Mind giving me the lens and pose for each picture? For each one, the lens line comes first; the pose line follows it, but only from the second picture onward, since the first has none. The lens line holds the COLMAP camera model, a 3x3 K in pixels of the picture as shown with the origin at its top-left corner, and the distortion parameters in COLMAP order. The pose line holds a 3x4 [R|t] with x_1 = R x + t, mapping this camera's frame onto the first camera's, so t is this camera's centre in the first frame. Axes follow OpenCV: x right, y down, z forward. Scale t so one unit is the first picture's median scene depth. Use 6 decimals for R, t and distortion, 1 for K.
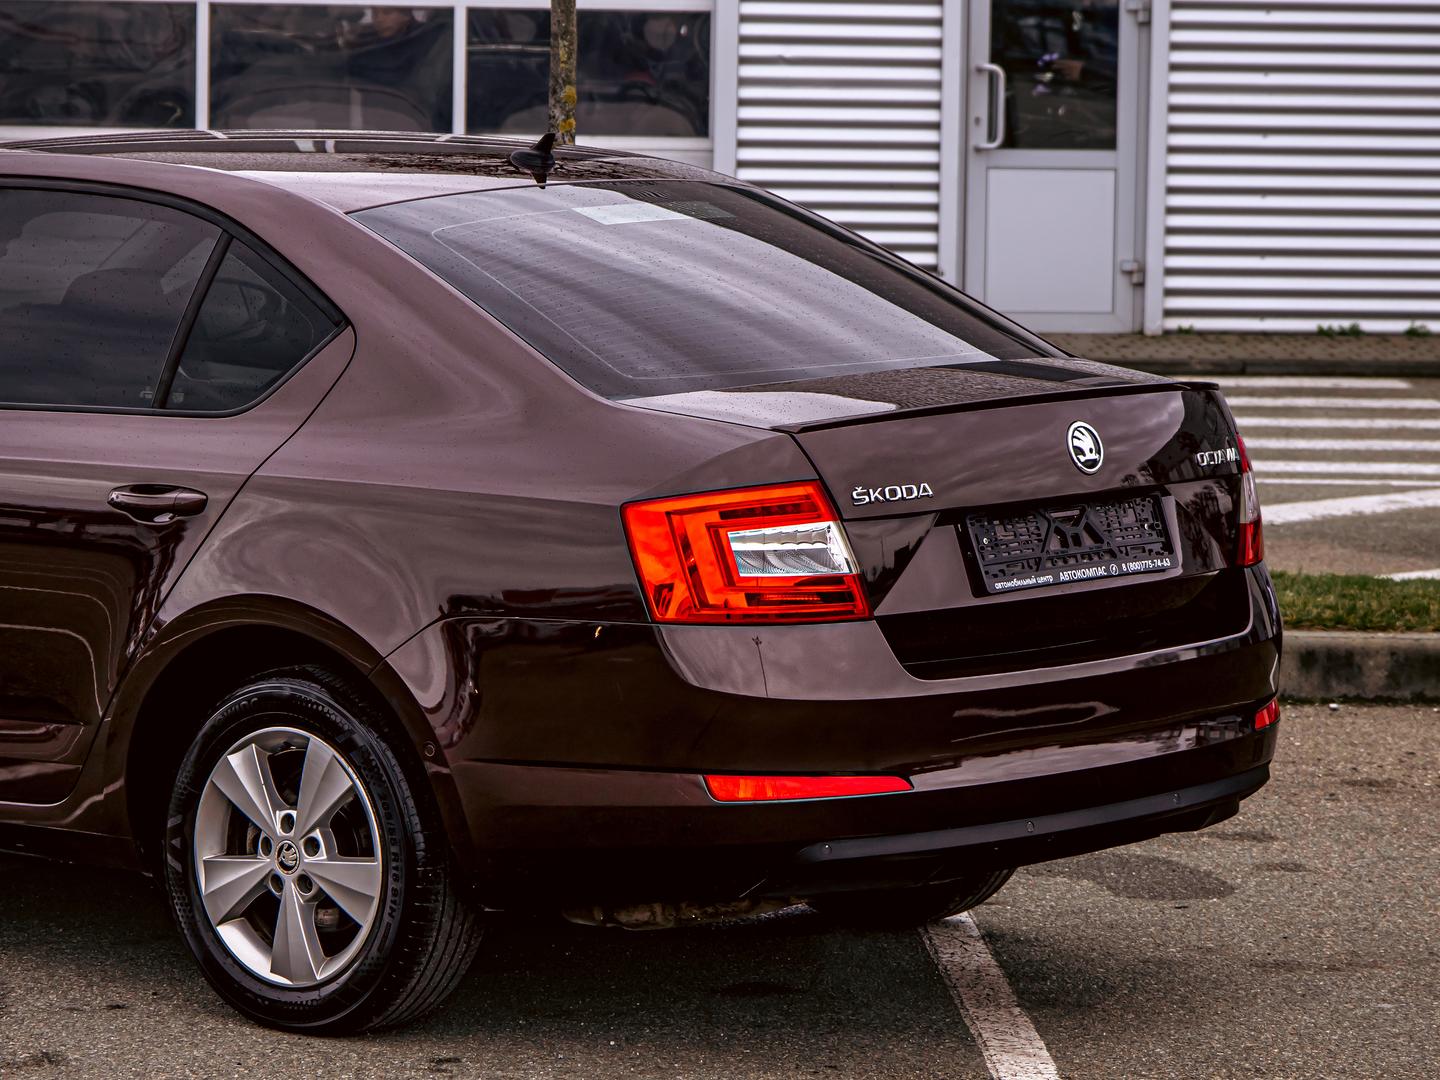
lens RADIAL K [[4490.3, 0, 720.0], [0, 4490.3, 540.0], [0, 0, 1]] dist [-0.127102, 1.600691]
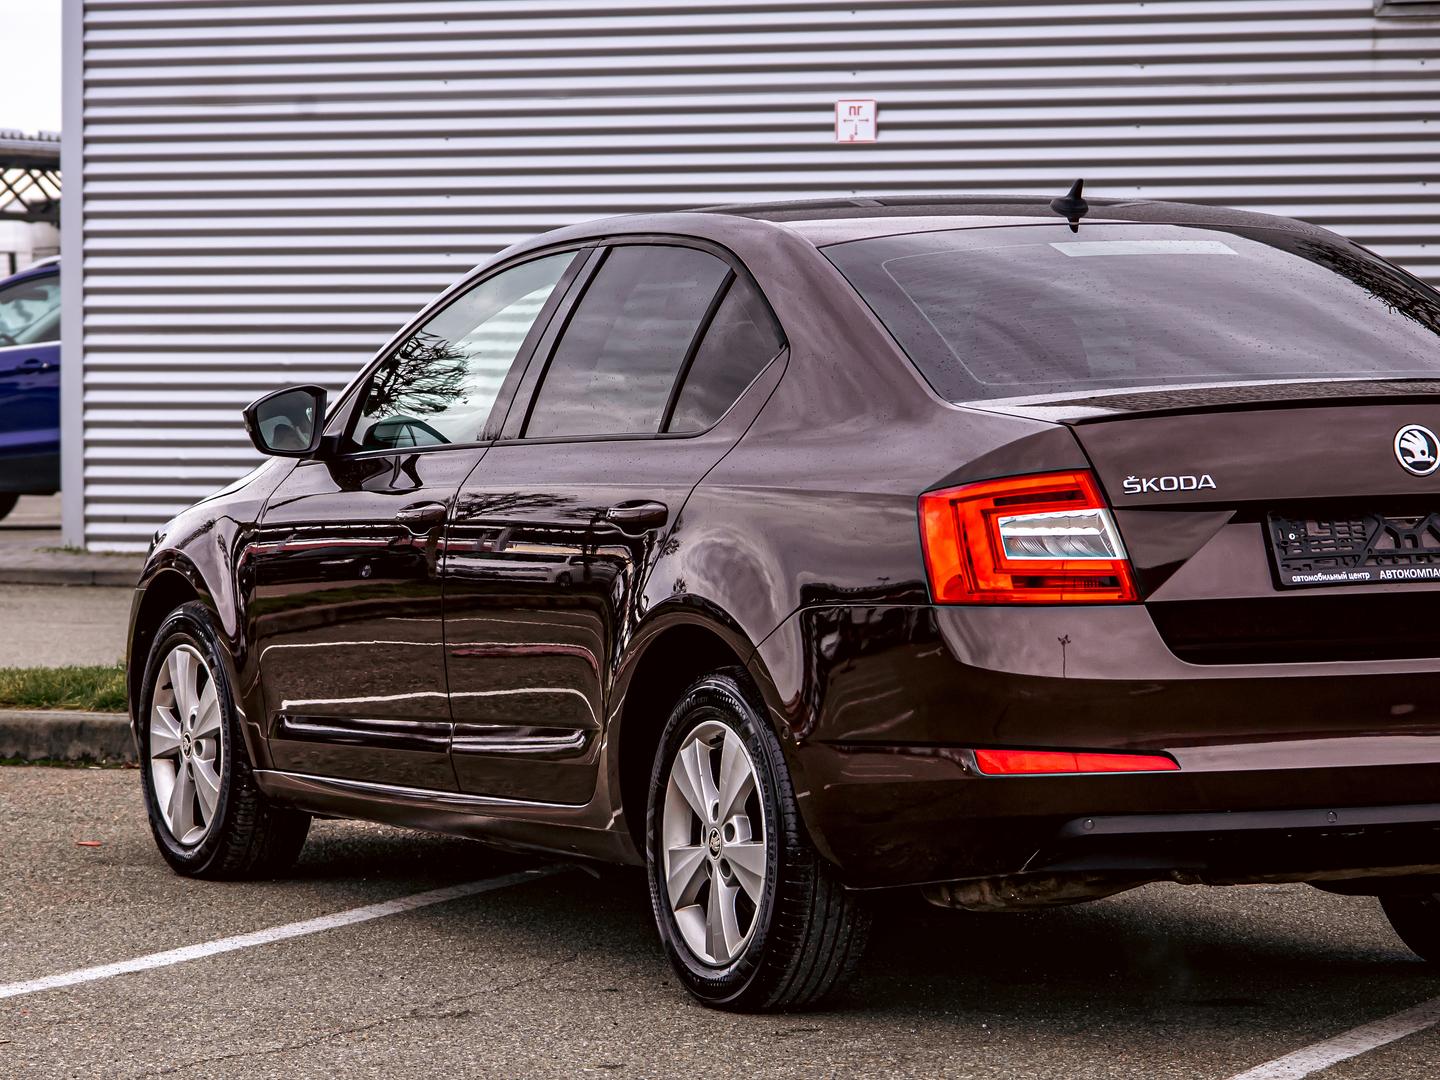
lens RADIAL K [[4490.3, 0, 720.0], [0, 4490.3, 540.0], [0, 0, 1]] dist [-0.127102, 1.600691]
pose [[0.947408, 0.004896, -0.319990, 0.260289], [-0.018493, 0.999050, -0.039467, 0.043425], [0.319492, 0.043309, 0.946599, -0.010970]]
